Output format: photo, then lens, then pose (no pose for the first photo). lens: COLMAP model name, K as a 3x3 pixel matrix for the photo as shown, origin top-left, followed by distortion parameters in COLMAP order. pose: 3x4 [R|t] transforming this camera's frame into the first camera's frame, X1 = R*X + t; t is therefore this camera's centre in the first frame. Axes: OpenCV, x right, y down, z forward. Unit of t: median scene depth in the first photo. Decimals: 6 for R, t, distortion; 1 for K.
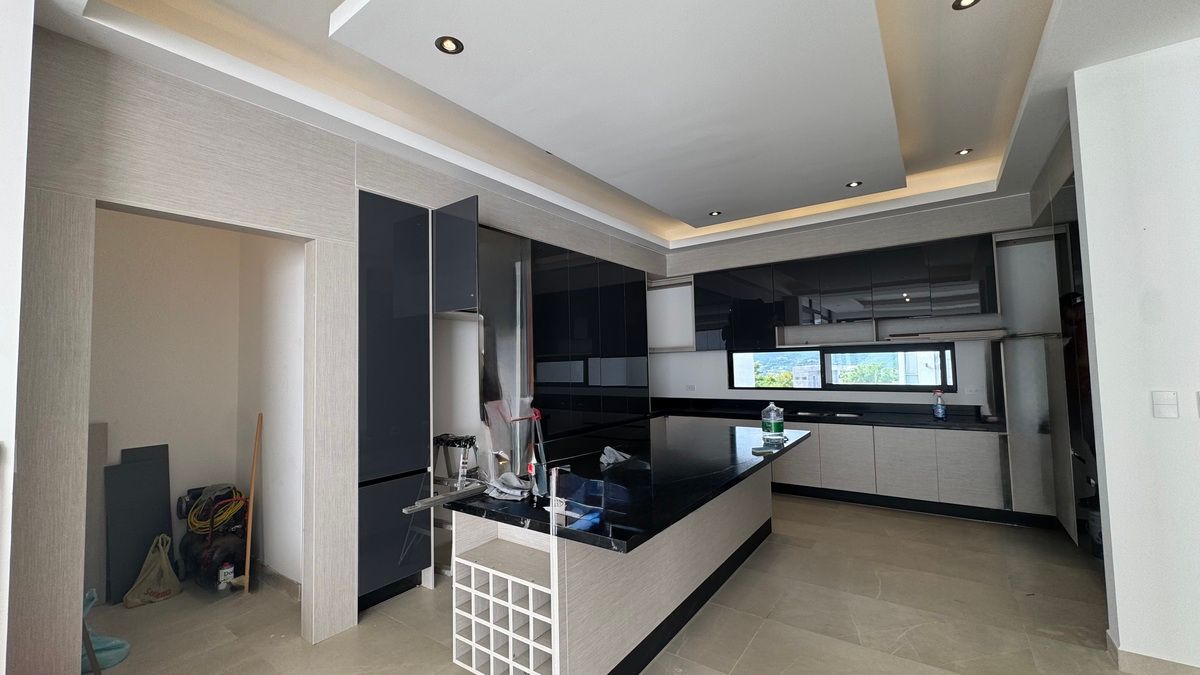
lens RADIAL K [[476.9, 0, 598.5], [0, 476.9, 337.6], [0, 0, 1]] dist [-0.001748, 0.000439]
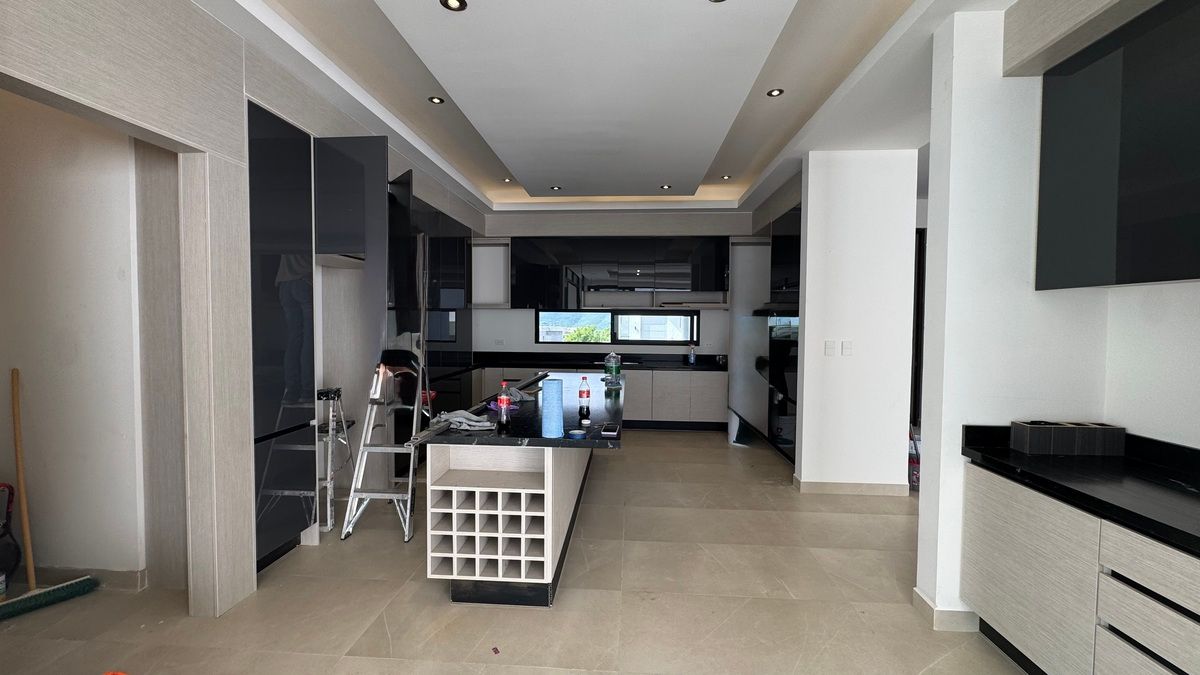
lens RADIAL K [[476.9, 0, 598.5], [0, 476.9, 337.6], [0, 0, 1]] dist [-0.001748, 0.000439]
pose [[0.851981, 0.012031, 0.523434, -0.293302], [-0.056765, 0.995965, 0.069503, 0.011220], [-0.520486, -0.088928, 0.849227, -0.055782]]
